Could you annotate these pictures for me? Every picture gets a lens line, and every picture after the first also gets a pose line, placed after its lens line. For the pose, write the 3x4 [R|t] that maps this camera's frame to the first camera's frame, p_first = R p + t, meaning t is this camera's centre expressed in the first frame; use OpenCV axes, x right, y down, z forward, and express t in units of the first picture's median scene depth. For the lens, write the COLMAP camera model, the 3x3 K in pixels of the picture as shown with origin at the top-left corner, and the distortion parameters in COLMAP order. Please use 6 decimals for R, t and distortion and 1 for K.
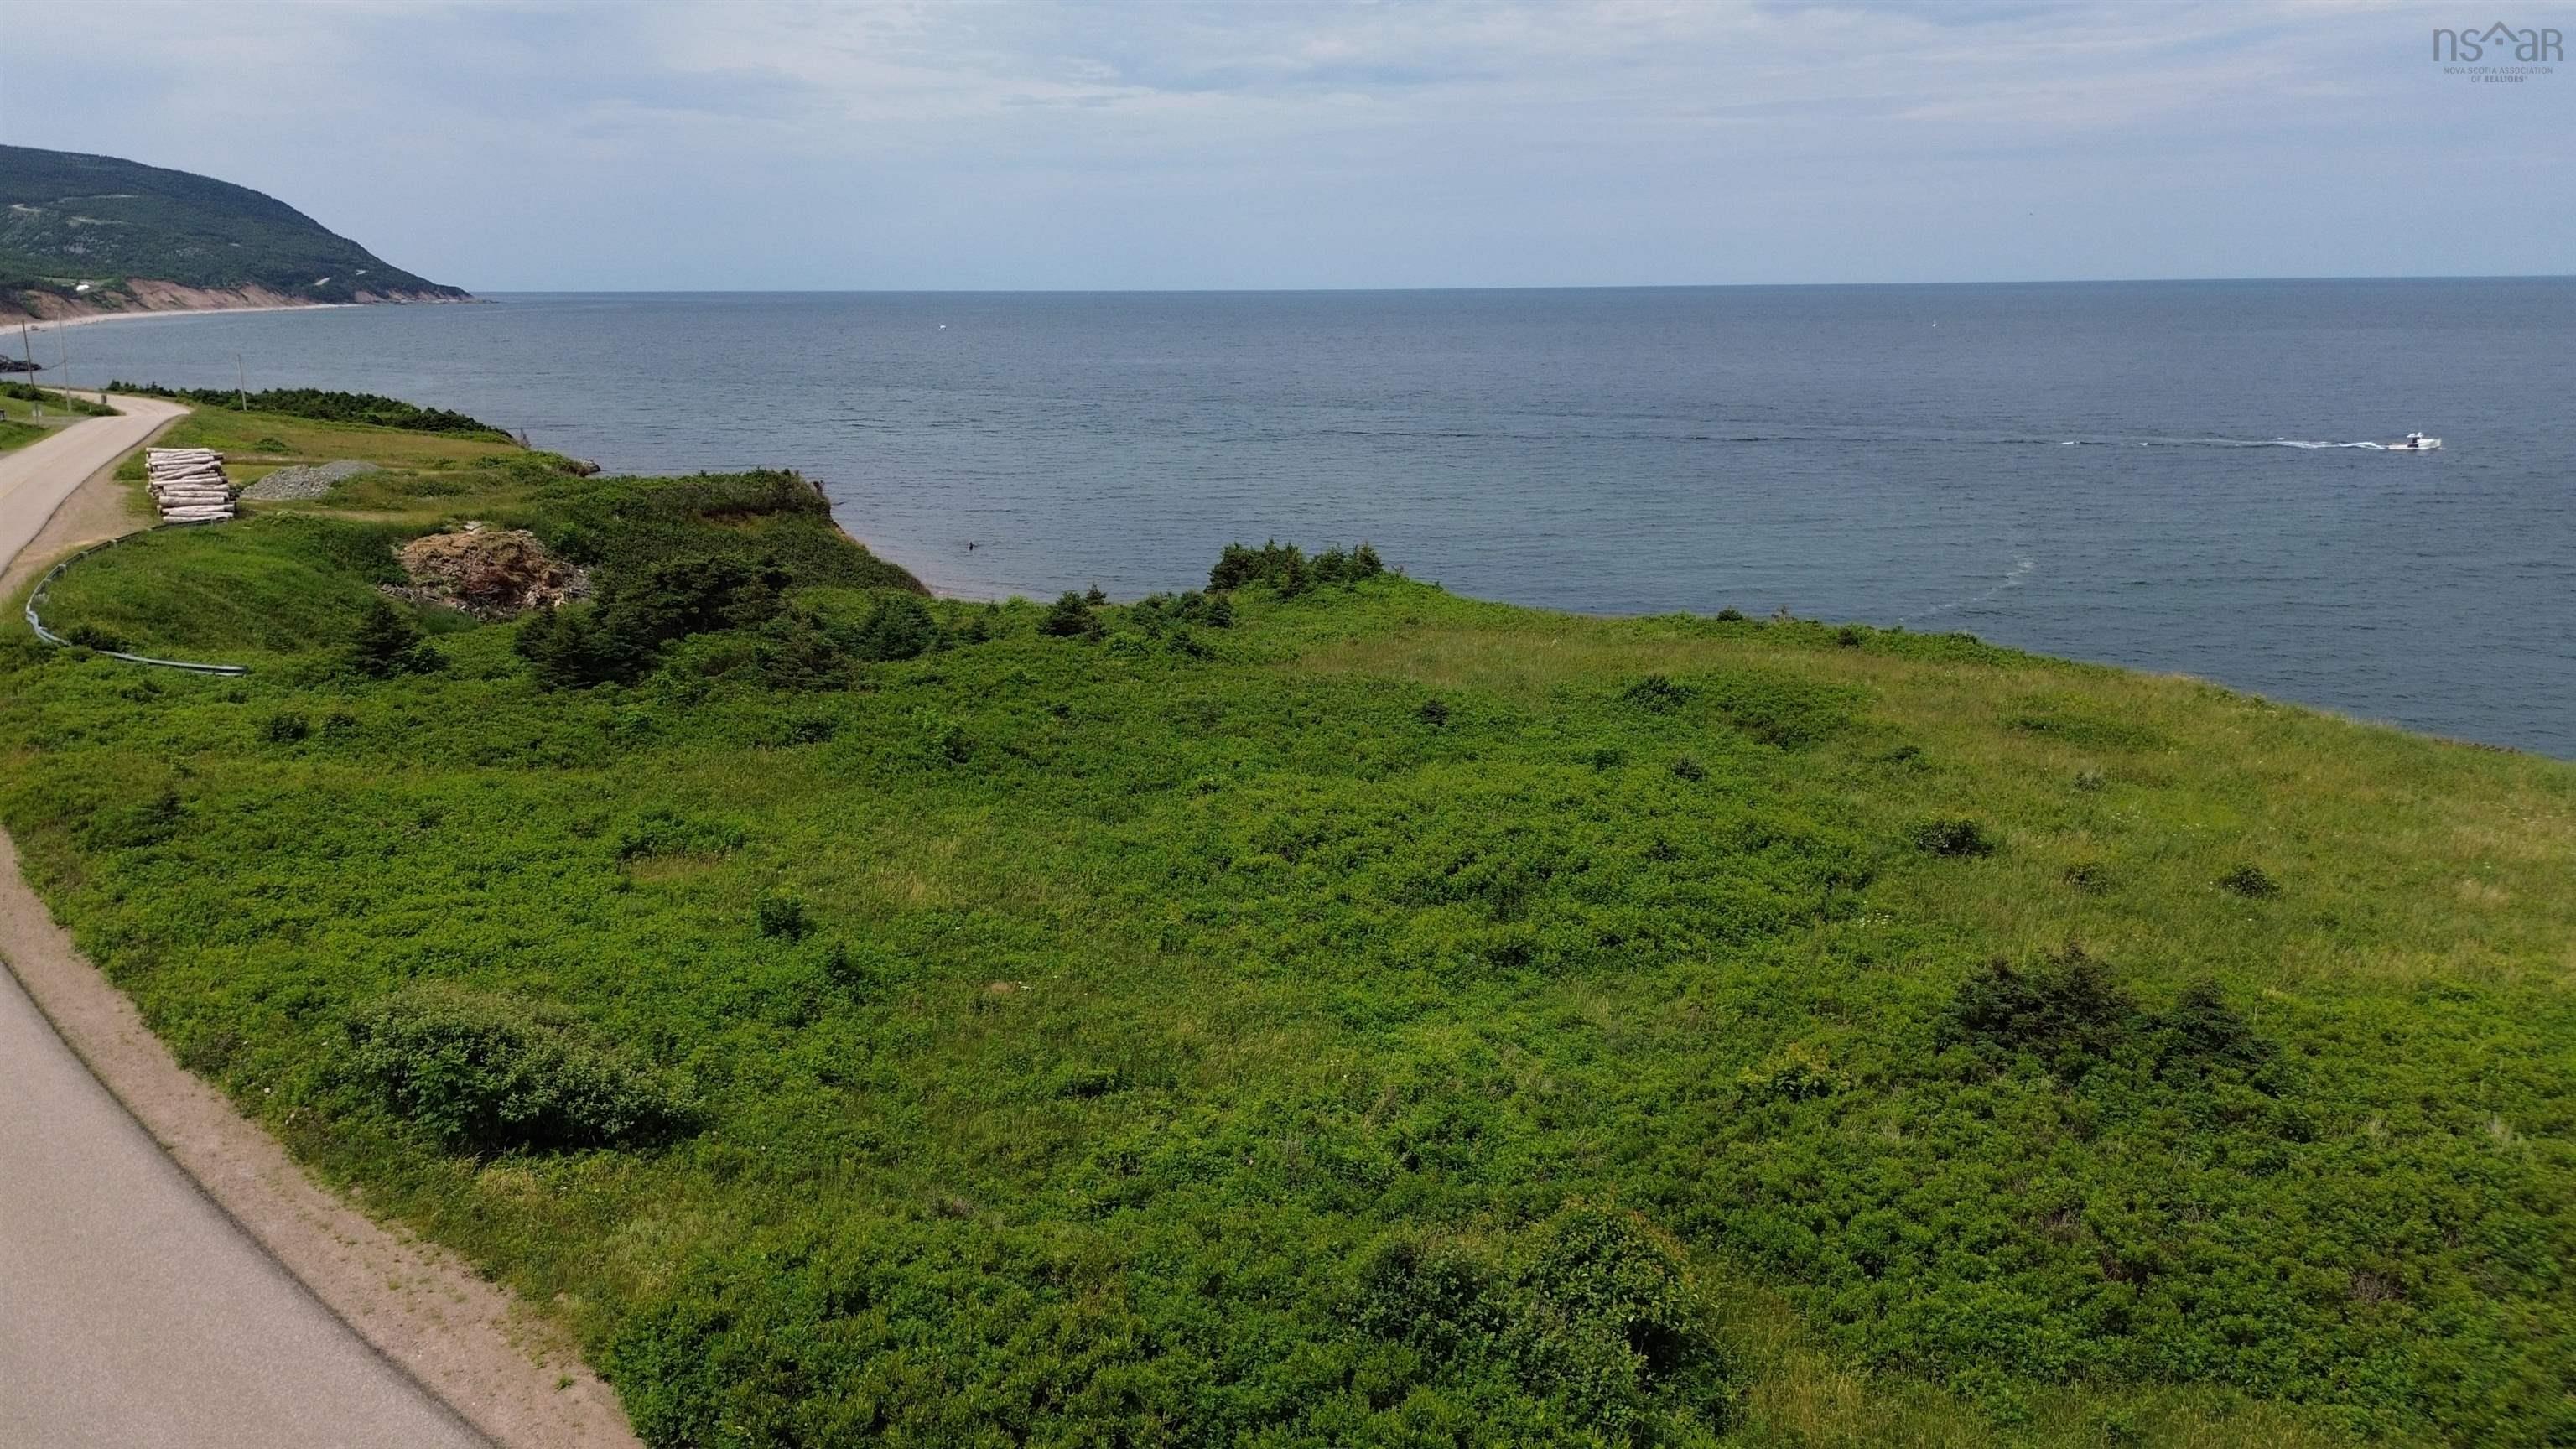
lens RADIAL K [[1812.7, 0, 1269.8], [0, 1812.7, 703.5], [0, 0, 1]] dist [0.053663, -0.036034]
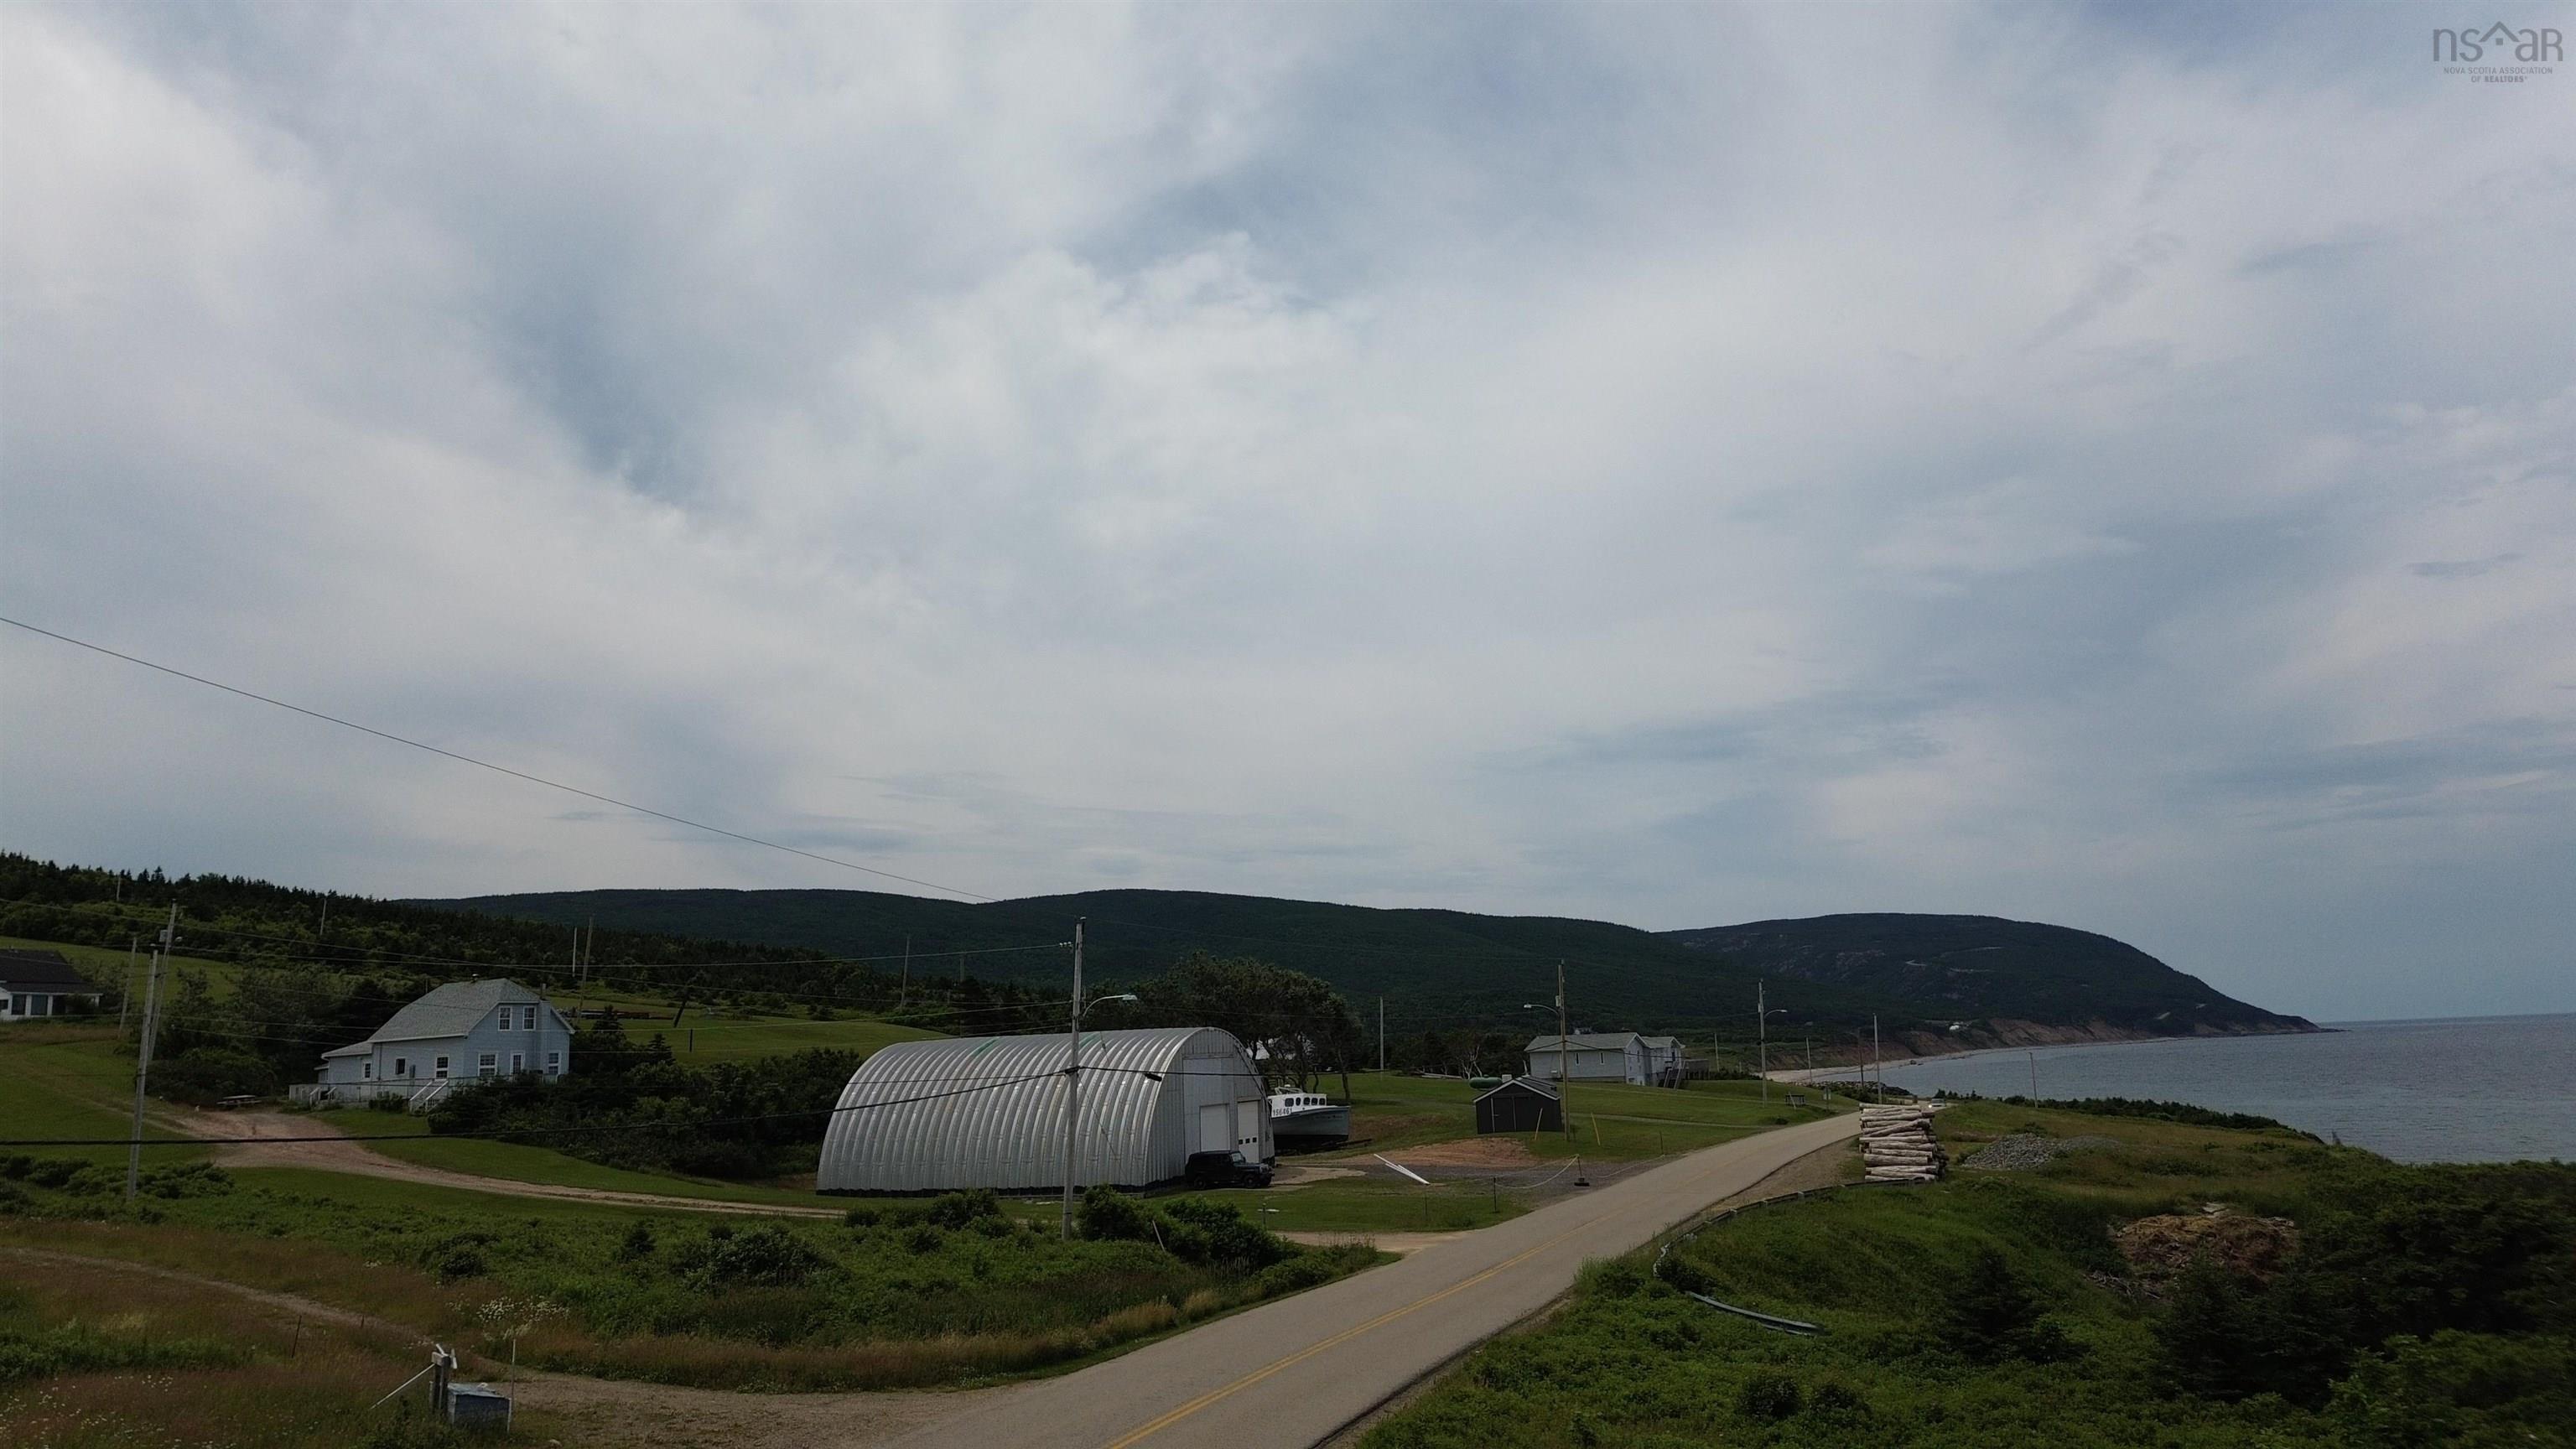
lens RADIAL K [[1812.7, 0, 1322.7], [0, 1812.7, 732.8], [0, 0, 1]] dist [0.053663, -0.036034]
pose [[0.626489, -0.154089, -0.764047, -0.031239], [-0.140072, 0.942047, -0.304841, 0.003946], [0.766741, 0.298001, 0.568598, 0.152478]]
